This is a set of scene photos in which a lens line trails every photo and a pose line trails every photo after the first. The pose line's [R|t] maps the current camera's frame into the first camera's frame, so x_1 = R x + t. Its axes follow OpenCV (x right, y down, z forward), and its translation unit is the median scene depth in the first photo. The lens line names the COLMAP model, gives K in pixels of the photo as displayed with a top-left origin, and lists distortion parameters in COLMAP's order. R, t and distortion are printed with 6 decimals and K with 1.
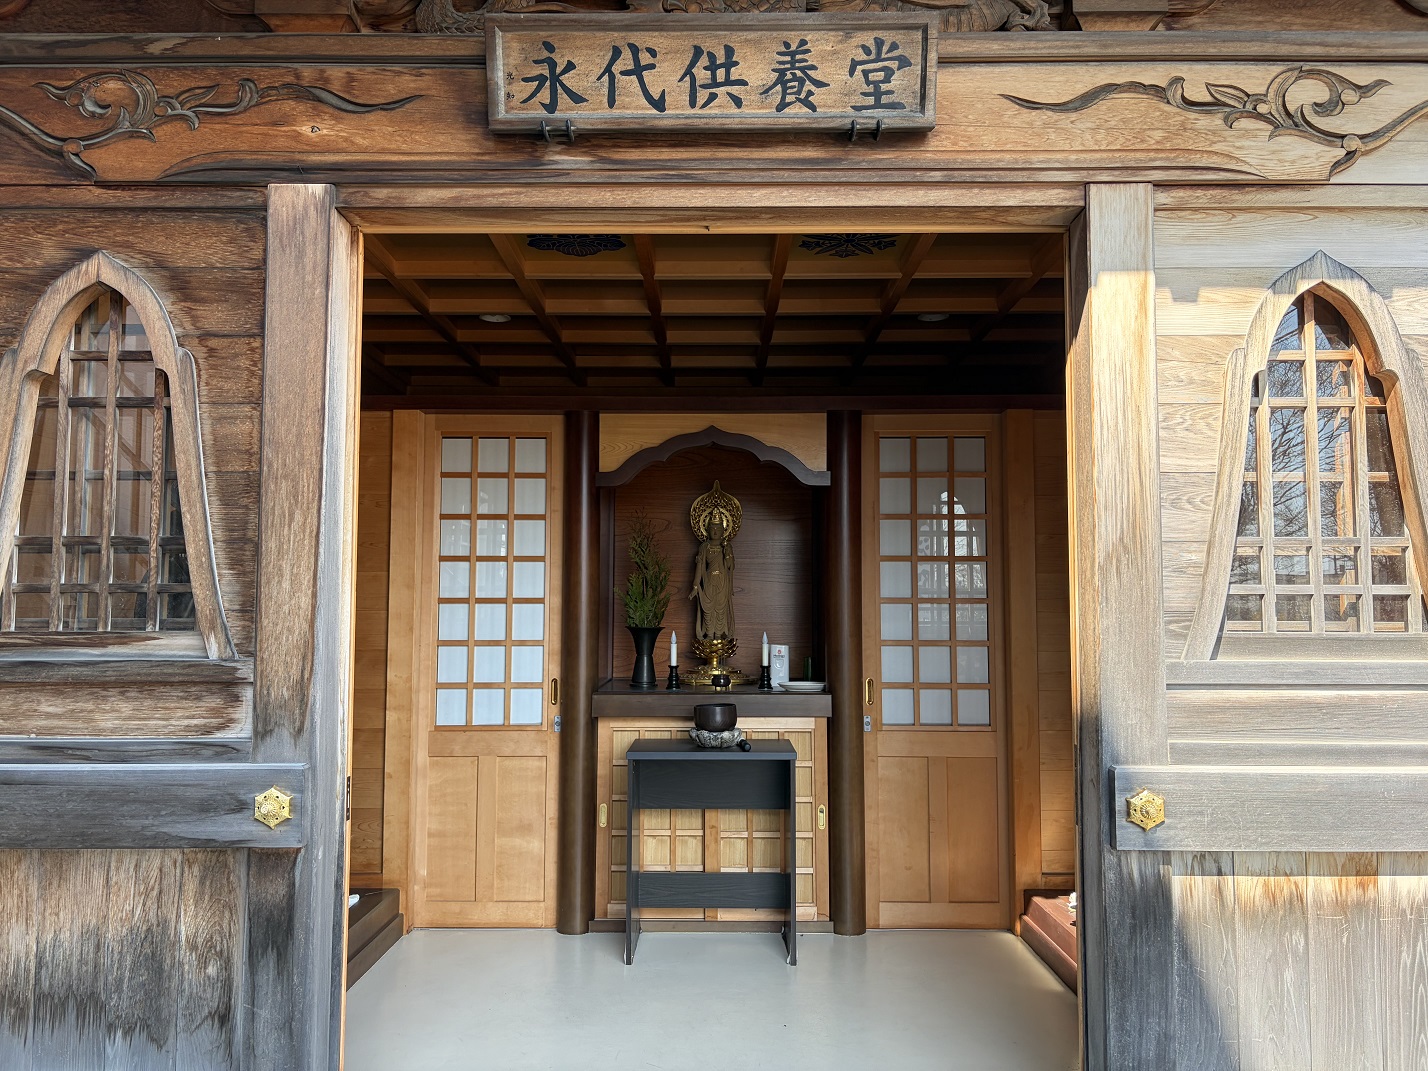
lens RADIAL K [[1091.4, 0, 711.5], [0, 1091.4, 539.4], [0, 0, 1]] dist [0.025774, -0.029064]
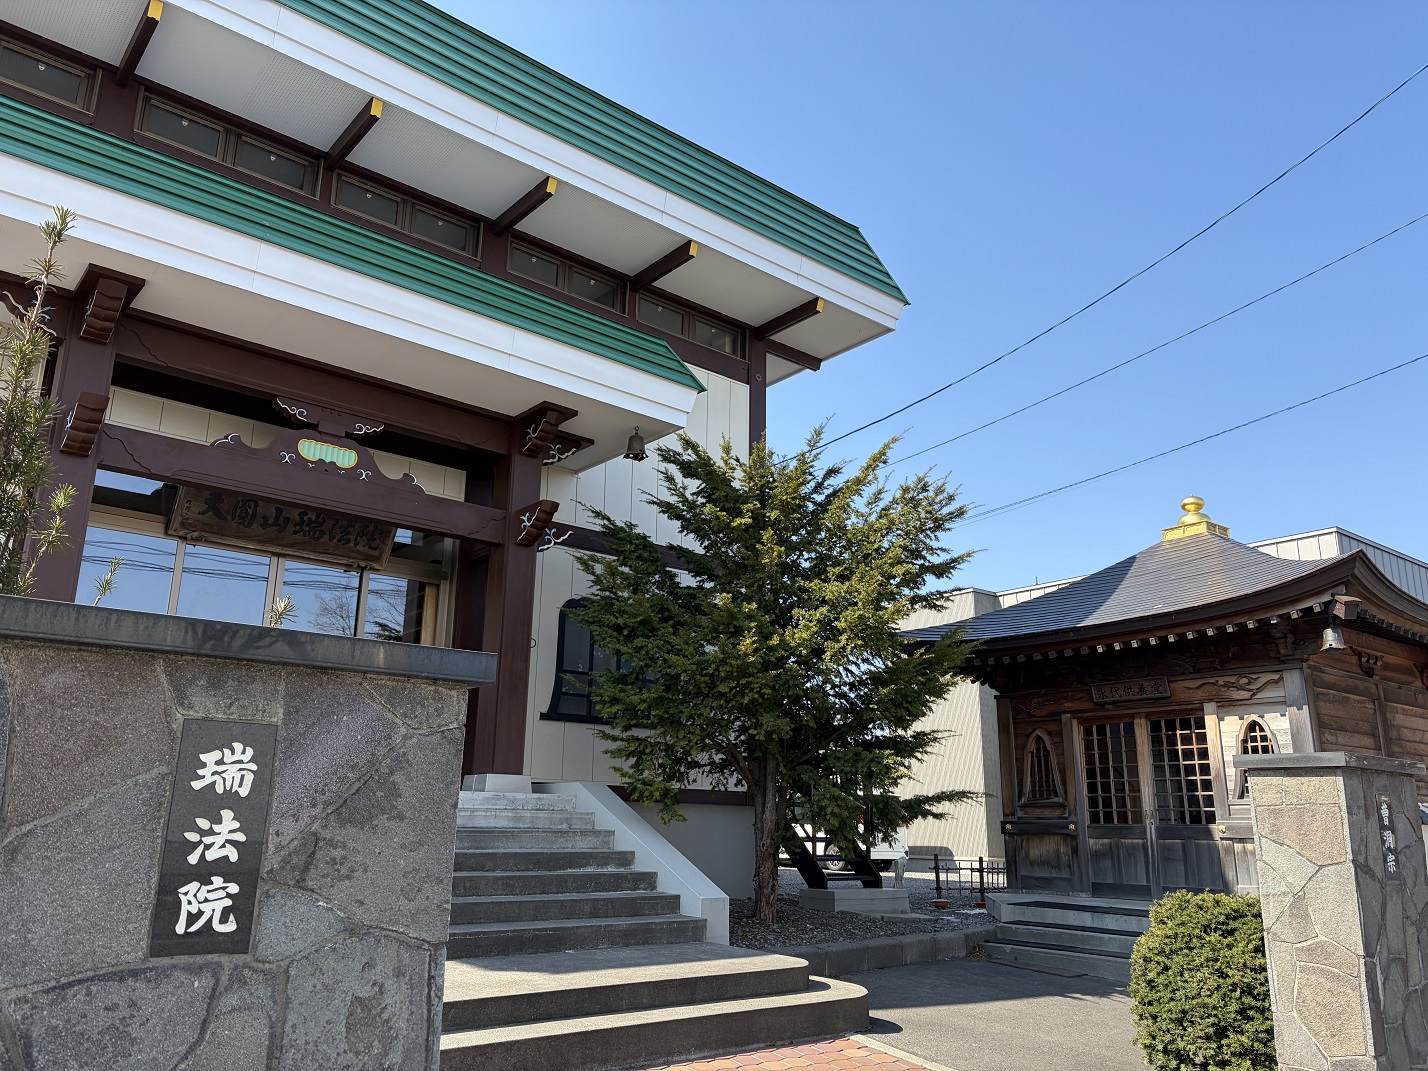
lens RADIAL K [[1091.4, 0, 720.1], [0, 1091.4, 533.9], [0, 0, 1]] dist [0.025774, -0.029064]
pose [[0.640916, -0.197643, -0.741731, 2.892343], [0.040692, 0.973674, -0.224286, -0.041950], [0.766532, 0.113566, 0.632085, -4.096069]]
